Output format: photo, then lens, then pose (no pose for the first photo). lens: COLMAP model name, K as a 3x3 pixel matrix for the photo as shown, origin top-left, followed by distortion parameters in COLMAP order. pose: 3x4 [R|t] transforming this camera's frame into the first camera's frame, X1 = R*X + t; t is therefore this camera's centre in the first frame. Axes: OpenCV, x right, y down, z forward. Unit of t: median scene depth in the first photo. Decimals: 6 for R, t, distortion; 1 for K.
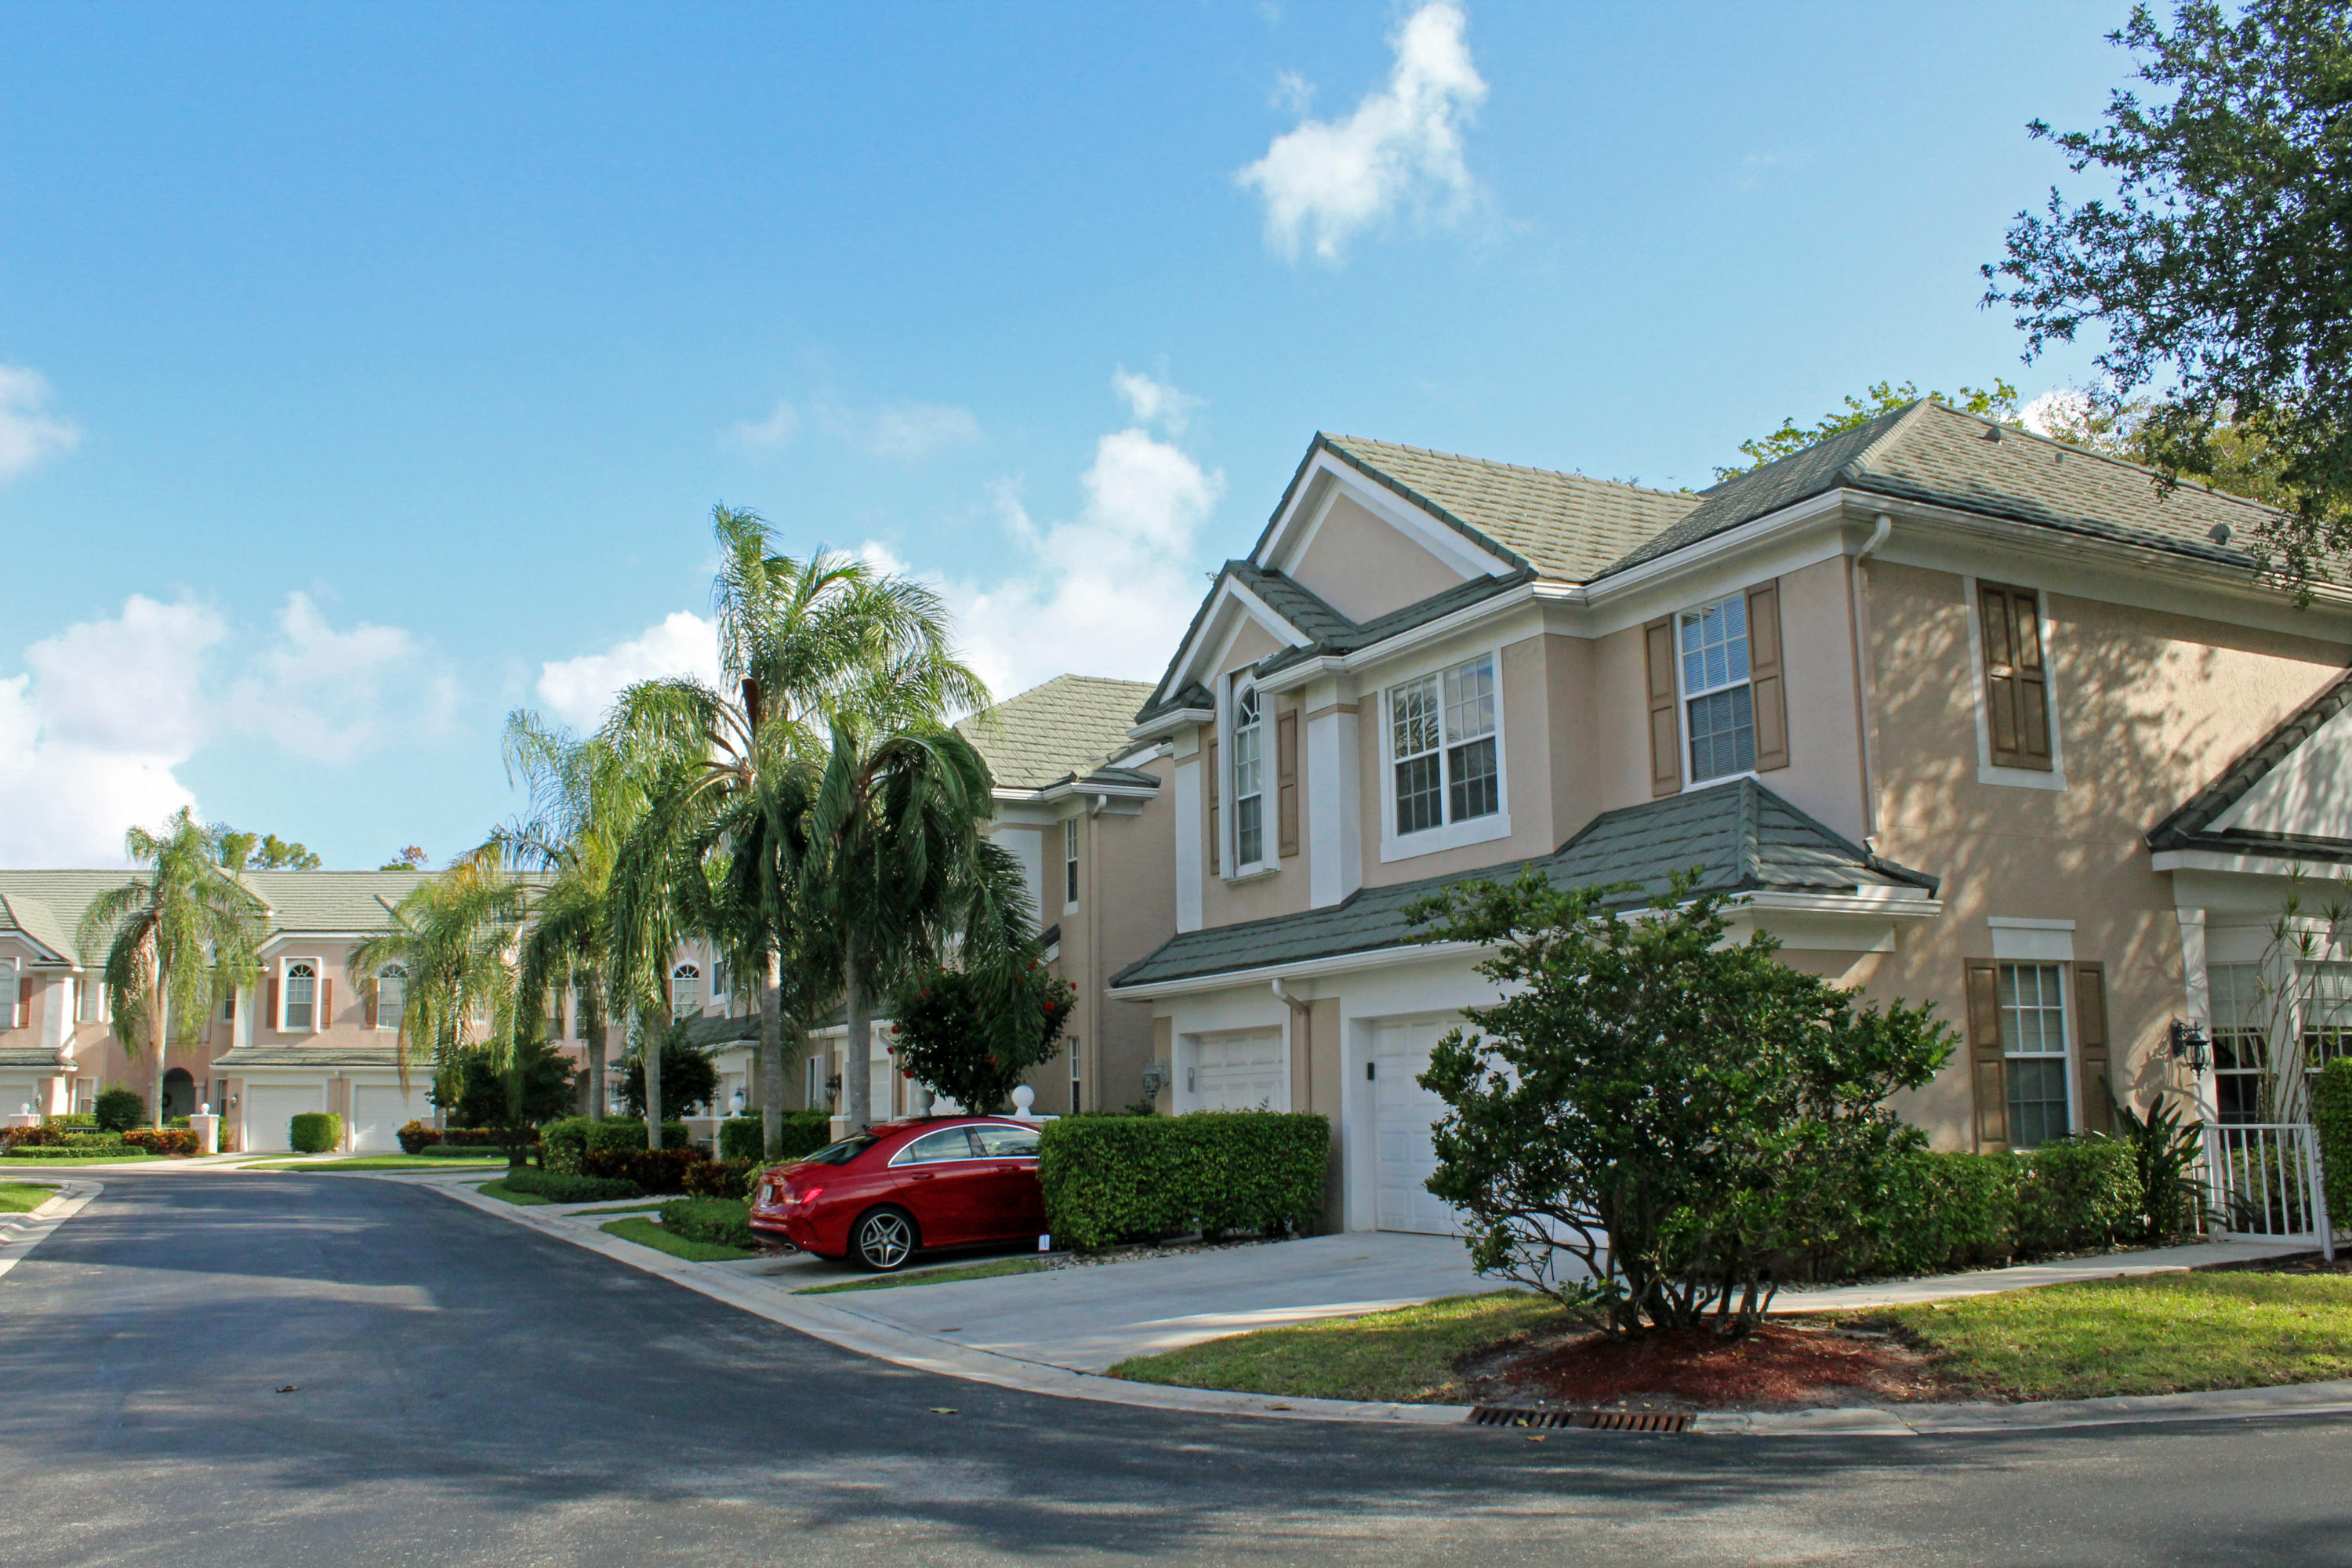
lens RADIAL K [[1988.3, 0, 1176.0], [0, 1988.3, 784.0], [0, 0, 1]] dist [-0.138703, 0.131634]
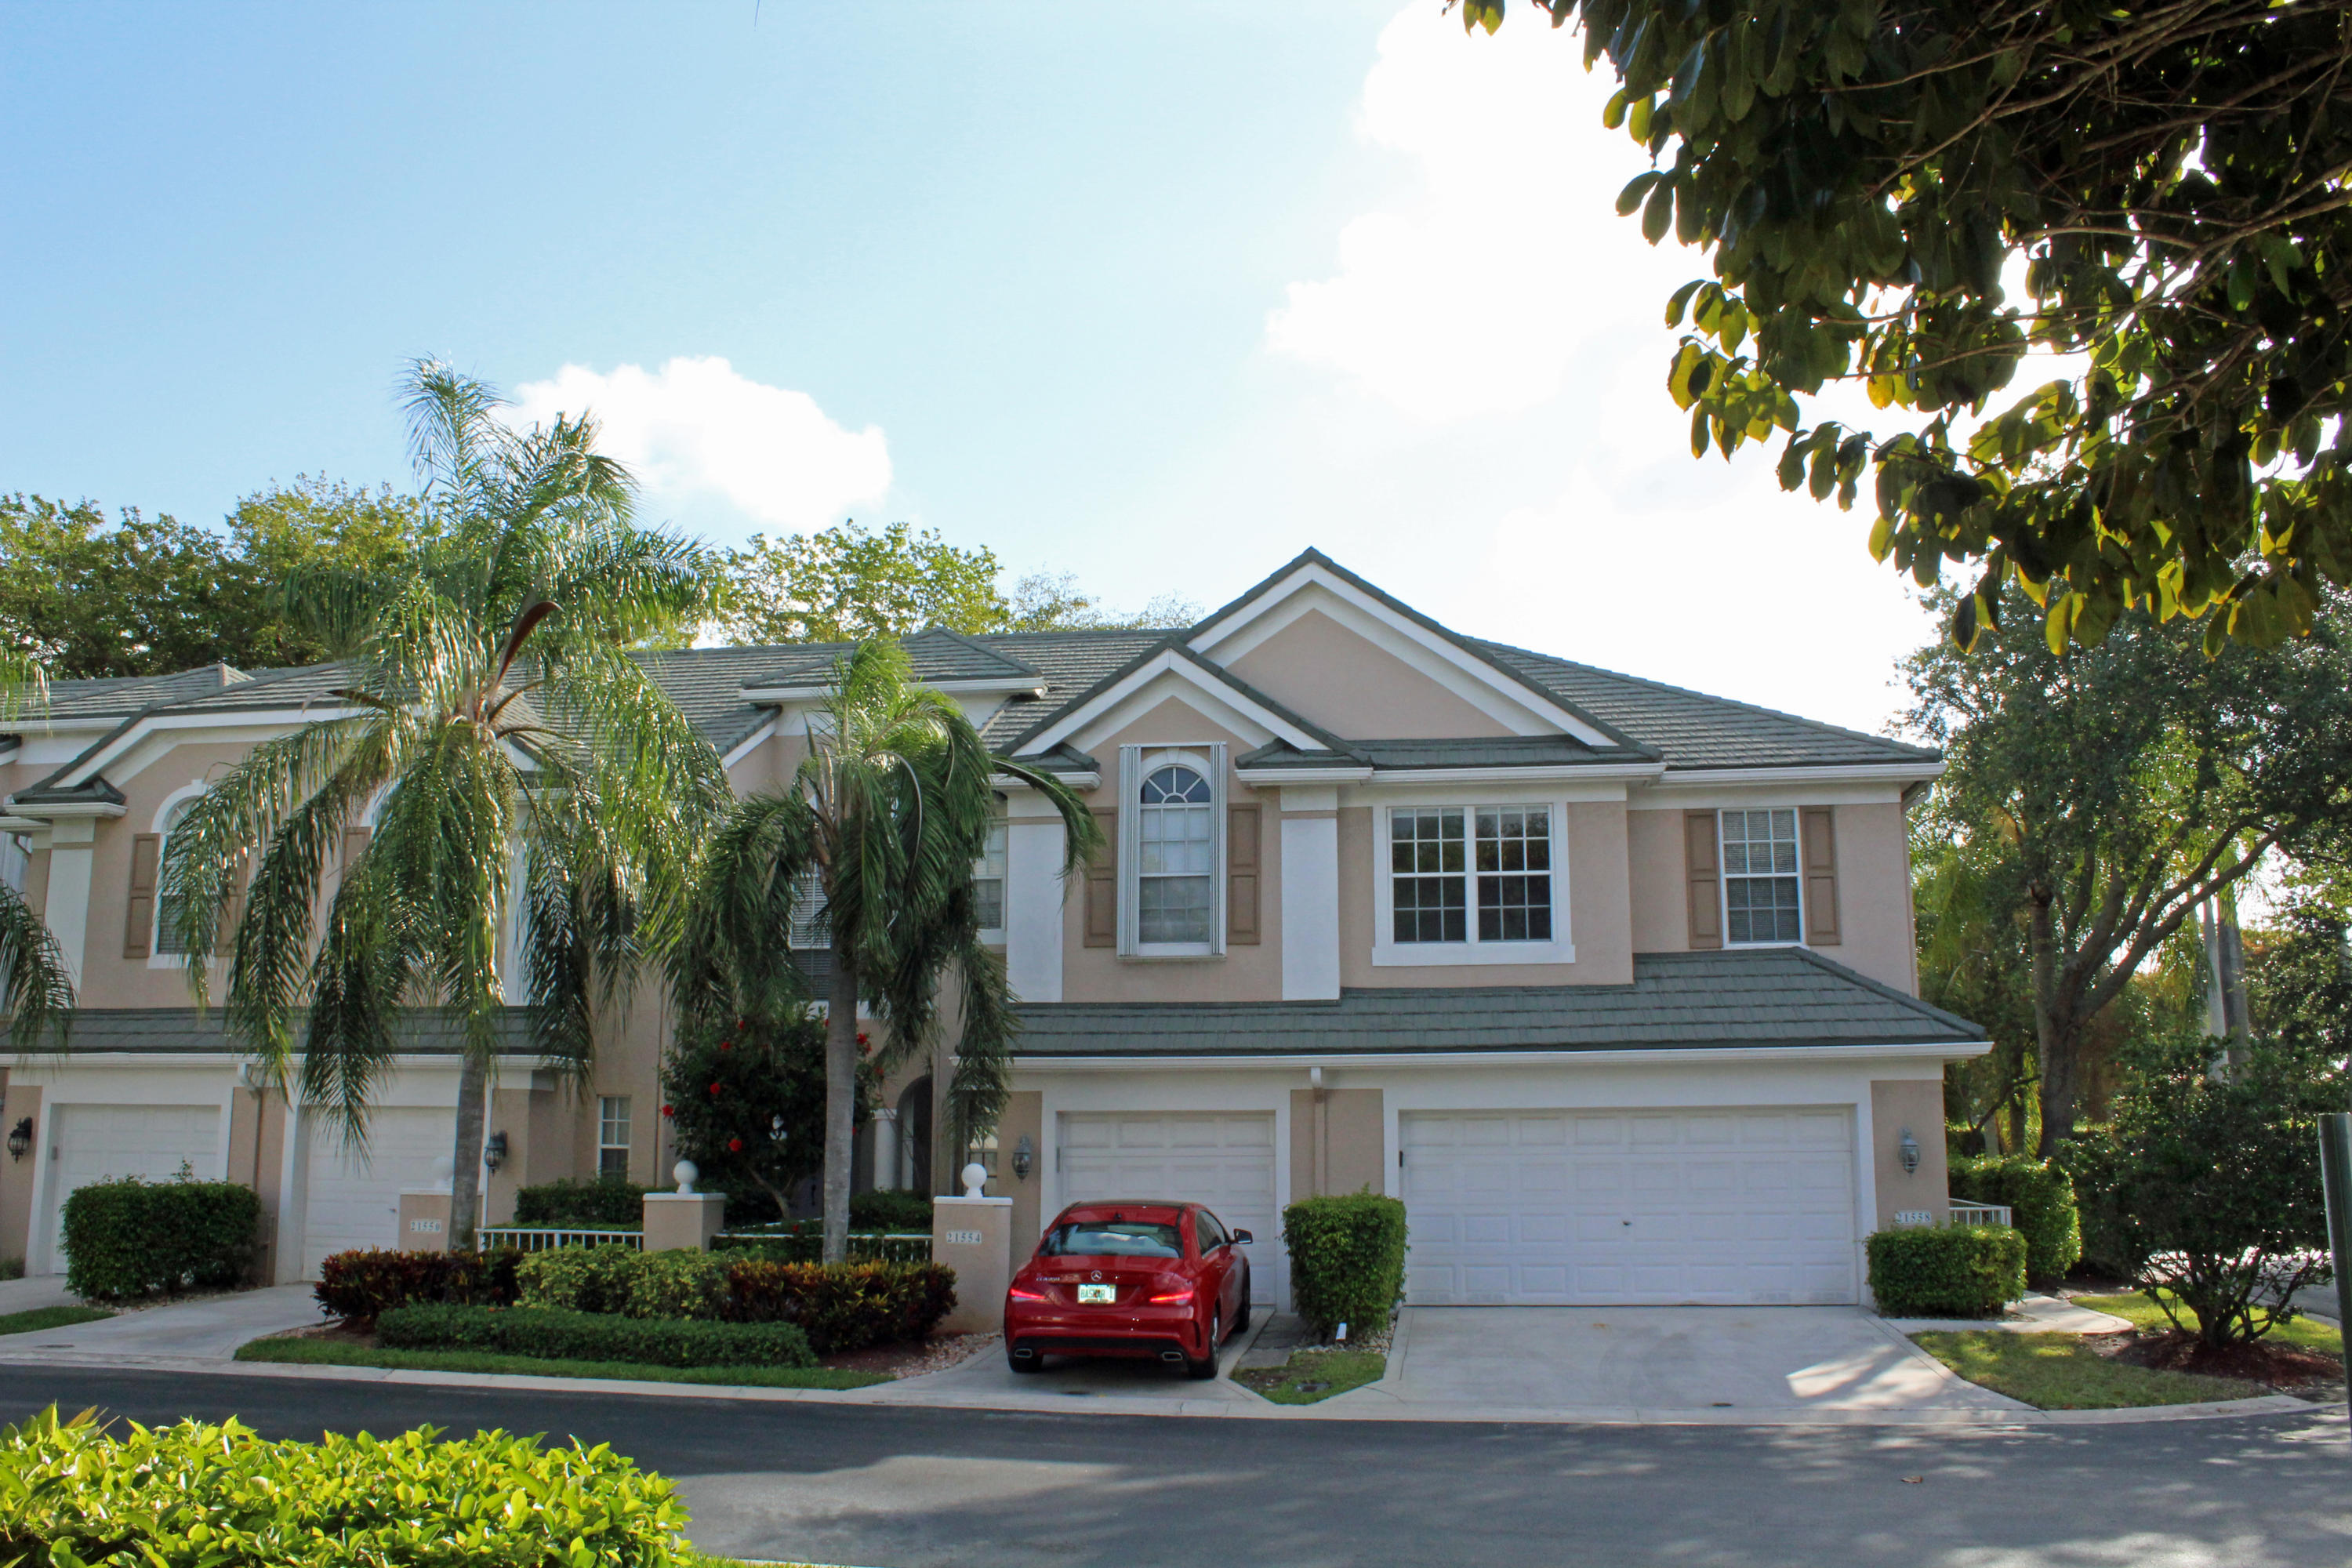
lens RADIAL K [[1988.3, 0, 1176.0], [0, 1988.3, 784.0], [0, 0, 1]] dist [-0.138703, 0.131634]
pose [[0.576378, 0.159398, 0.801486, -0.851088], [-0.143602, 0.985286, -0.092683, 0.058358], [-0.804467, -0.061674, 0.590787, 0.453584]]
